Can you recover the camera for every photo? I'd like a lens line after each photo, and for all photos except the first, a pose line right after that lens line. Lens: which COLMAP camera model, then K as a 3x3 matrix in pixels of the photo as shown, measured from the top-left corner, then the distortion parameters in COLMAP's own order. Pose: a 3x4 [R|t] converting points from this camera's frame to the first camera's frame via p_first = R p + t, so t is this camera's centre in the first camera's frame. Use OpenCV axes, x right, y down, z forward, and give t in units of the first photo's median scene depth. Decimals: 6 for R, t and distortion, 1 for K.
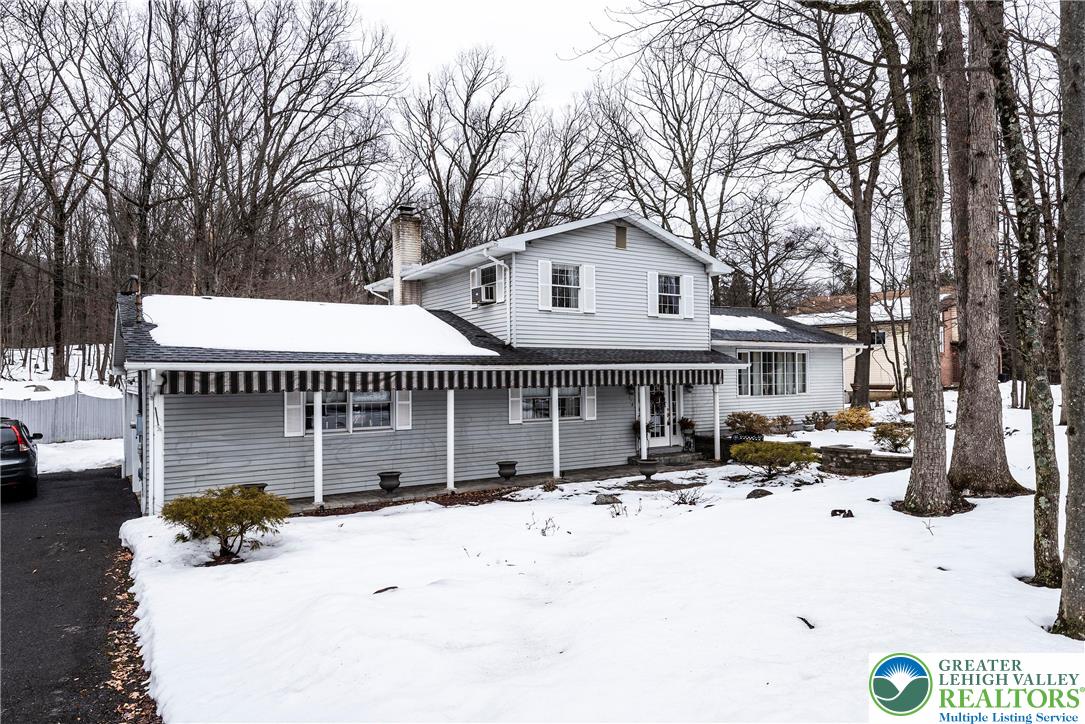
lens RADIAL K [[685.0, 0, 550.4], [0, 685.0, 369.3], [0, 0, 1]] dist [0.010460, 0.000416]
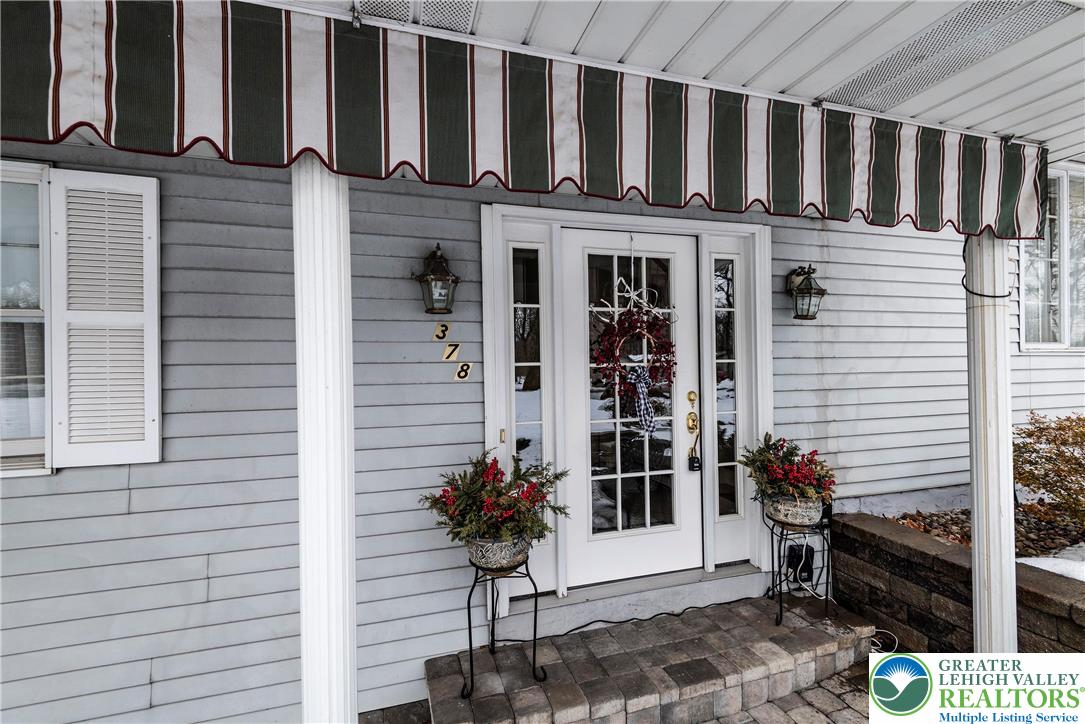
lens RADIAL K [[491.8, 0, 544.0], [0, 491.8, 368.3], [0, 0, 1]] dist [0.018189, -0.007268]
pose [[0.960444, -0.006691, -0.278394, 0.180806], [0.008325, 0.999954, 0.004687, 0.051664], [0.278350, -0.006820, 0.960456, 0.892954]]
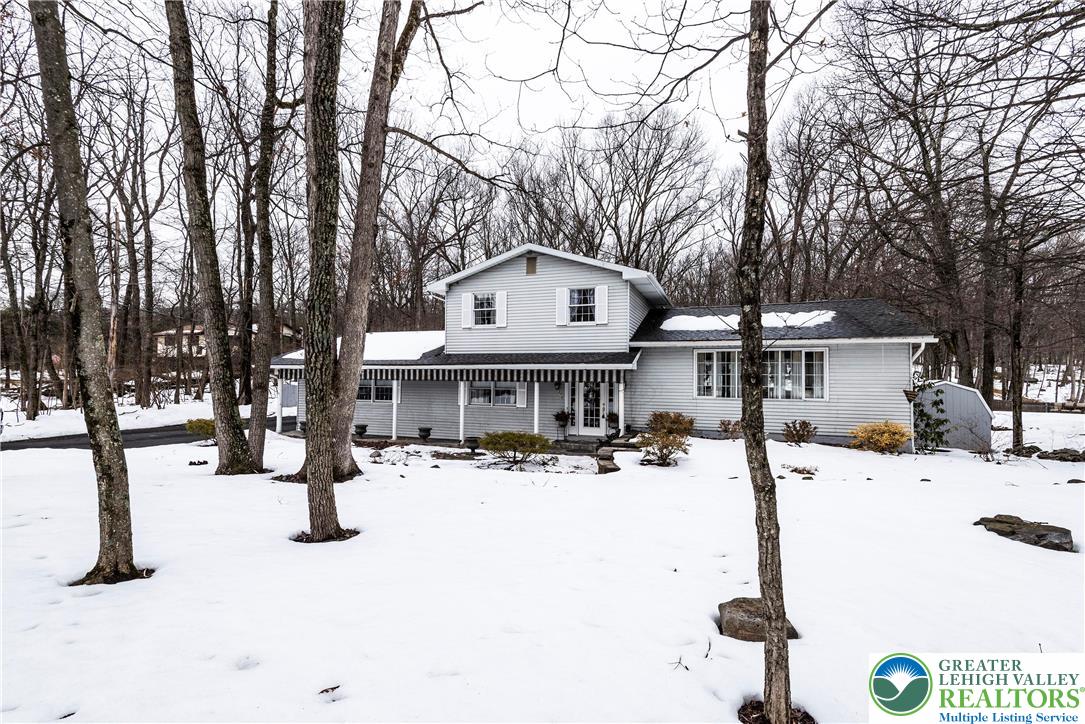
lens RADIAL K [[491.8, 0, 541.4], [0, 491.8, 364.6], [0, 0, 1]] dist [0.018189, -0.007268]
pose [[0.587985, -0.000271, -0.808872, 0.825072], [-0.004450, 0.999984, -0.003570, -0.004676], [0.808860, 0.005699, 0.587974, 0.458935]]
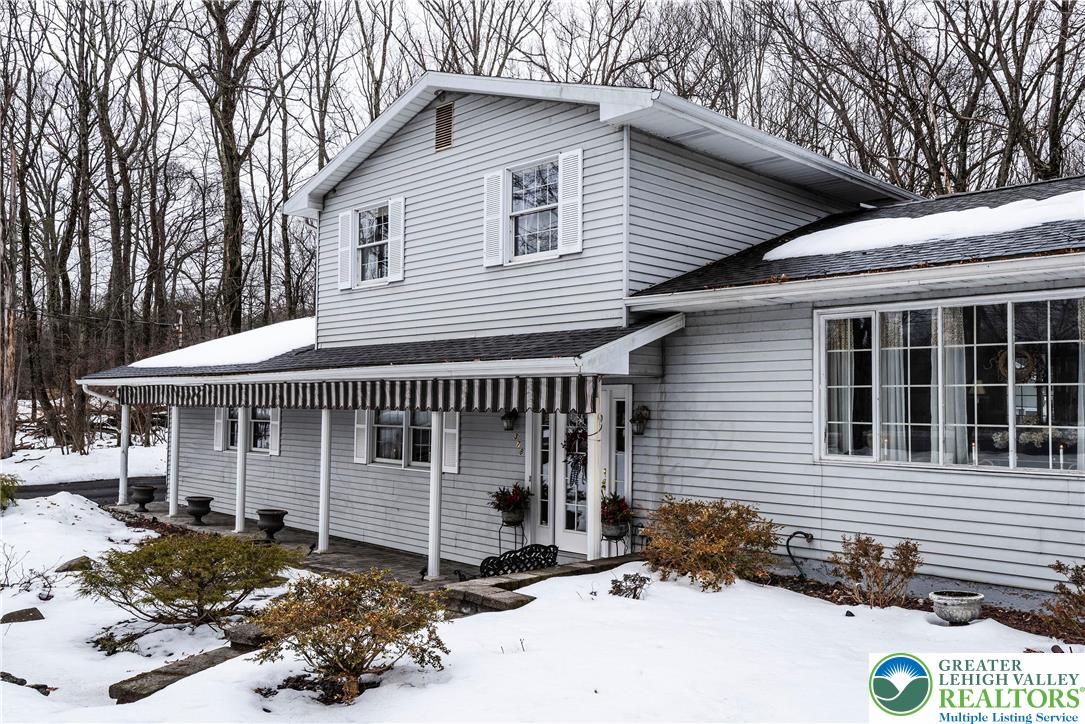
lens RADIAL K [[899.2, 0, 540.7], [0, 899.2, 353.6], [0, 0, 1]] dist [0.058900, 0.003225]
pose [[0.189801, -0.039246, -0.981038, 0.759873], [0.004880, 0.999226, -0.039030, 0.007836], [0.981810, 0.002621, 0.189845, 0.907699]]
